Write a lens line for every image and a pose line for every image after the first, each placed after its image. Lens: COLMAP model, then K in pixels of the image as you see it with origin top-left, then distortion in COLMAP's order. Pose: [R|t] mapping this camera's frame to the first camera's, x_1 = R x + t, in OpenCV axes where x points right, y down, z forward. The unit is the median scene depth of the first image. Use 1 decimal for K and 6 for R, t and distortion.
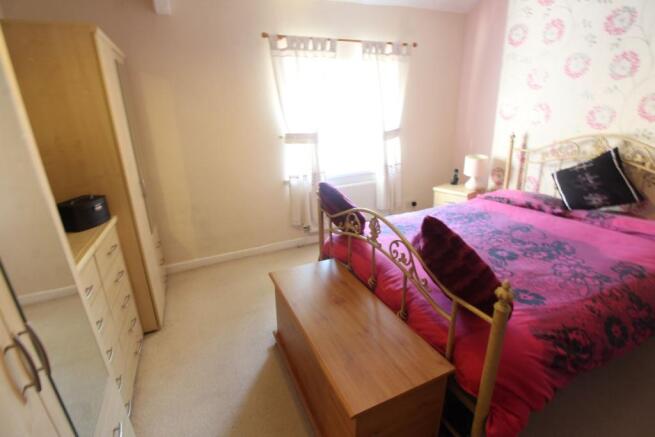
lens RADIAL K [[299.3, 0, 328.3], [0, 299.3, 207.8], [0, 0, 1]] dist [-0.000783, -0.015711]
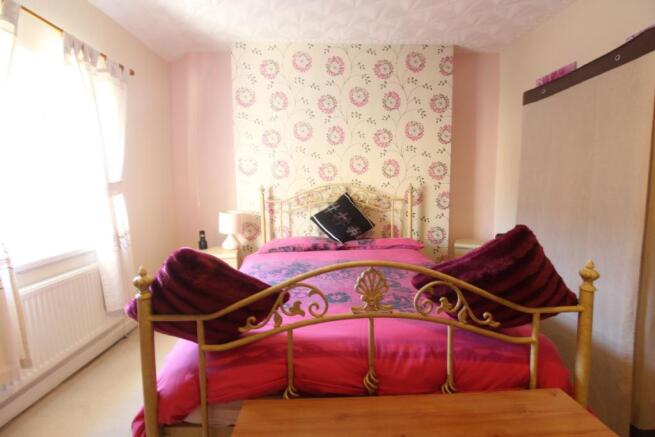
lens RADIAL K [[299.3, 0, 328.3], [0, 299.3, 207.8], [0, 0, 1]] dist [-0.000783, -0.015711]
pose [[0.383823, -0.034583, 0.922759, -0.255667], [0.264728, 0.961474, -0.074080, -0.044742], [-0.884646, 0.272713, 0.378191, 0.449057]]
